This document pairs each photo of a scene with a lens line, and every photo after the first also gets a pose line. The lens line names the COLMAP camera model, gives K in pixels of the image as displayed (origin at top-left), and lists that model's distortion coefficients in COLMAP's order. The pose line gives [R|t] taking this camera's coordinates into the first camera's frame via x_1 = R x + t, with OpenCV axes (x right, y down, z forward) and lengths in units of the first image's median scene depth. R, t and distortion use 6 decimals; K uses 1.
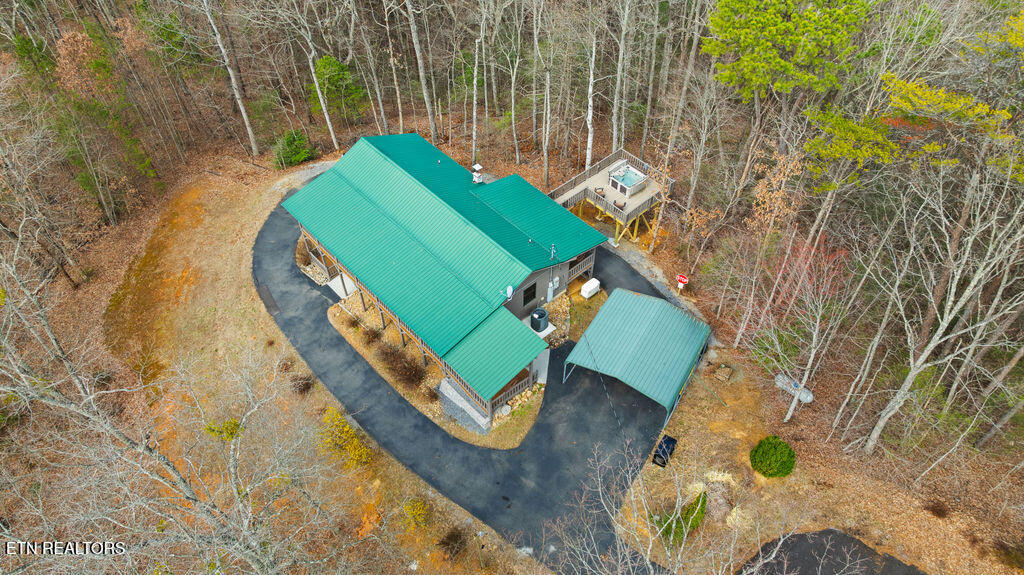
lens RADIAL K [[735.6, 0, 511.7], [0, 735.6, 286.3], [0, 0, 1]] dist [-0.007164, -0.001068]
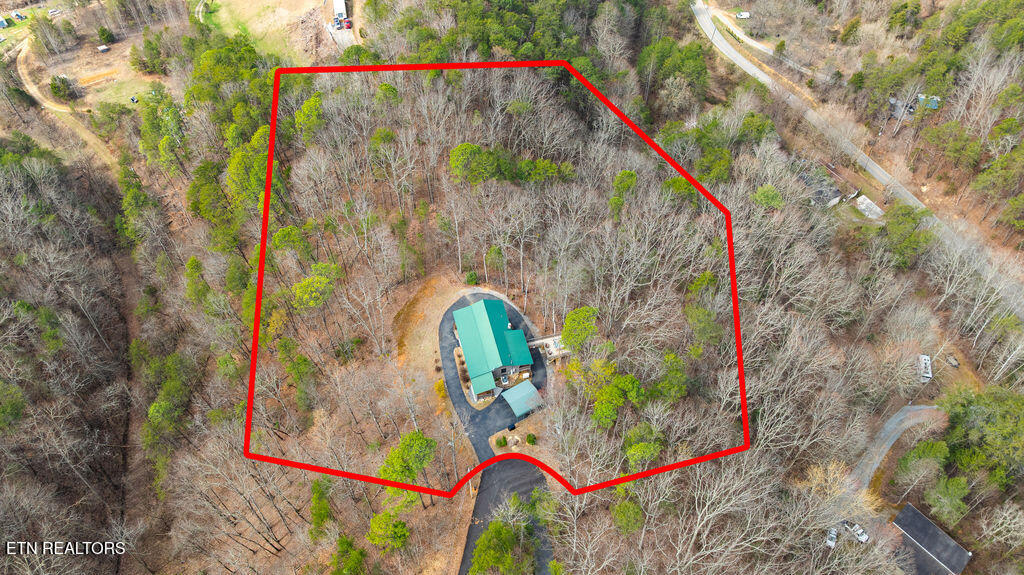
lens RADIAL K [[735.6, 0, 511.2], [0, 735.6, 288.1], [0, 0, 1]] dist [-0.007164, -0.001068]
pose [[0.891730, 0.348436, -0.288810, 0.841314], [-0.323618, 0.937035, 0.131286, -0.749117], [0.316370, -0.023608, 0.948342, -2.041960]]
